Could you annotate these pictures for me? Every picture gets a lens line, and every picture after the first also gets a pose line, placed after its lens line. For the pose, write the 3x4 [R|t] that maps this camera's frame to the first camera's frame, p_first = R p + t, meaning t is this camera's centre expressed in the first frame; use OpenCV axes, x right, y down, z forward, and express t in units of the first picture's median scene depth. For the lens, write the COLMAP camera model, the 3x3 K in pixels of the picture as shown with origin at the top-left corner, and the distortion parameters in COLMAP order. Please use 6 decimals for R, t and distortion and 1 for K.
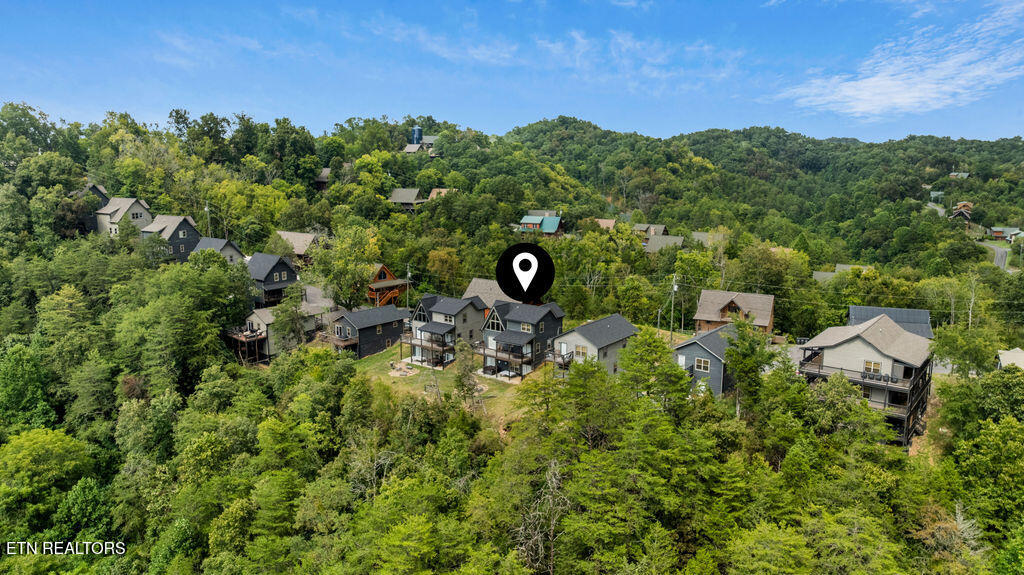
lens RADIAL K [[793.6, 0, 512.0], [0, 793.6, 287.5], [0, 0, 1]] dist [-0.014249, -0.007554]
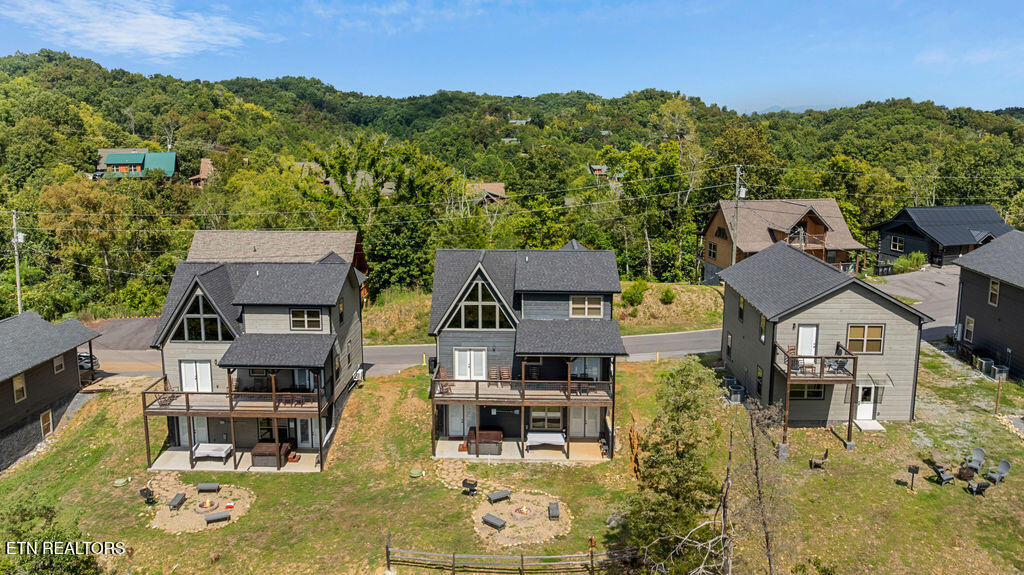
lens RADIAL K [[793.6, 0, 512.0], [0, 793.6, 287.5], [0, 0, 1]] dist [-0.014249, -0.007554]
pose [[0.796255, -0.122381, 0.592453, -0.189947], [0.107116, 0.992372, 0.061027, 0.012629], [-0.595402, 0.014868, 0.803290, 0.600584]]
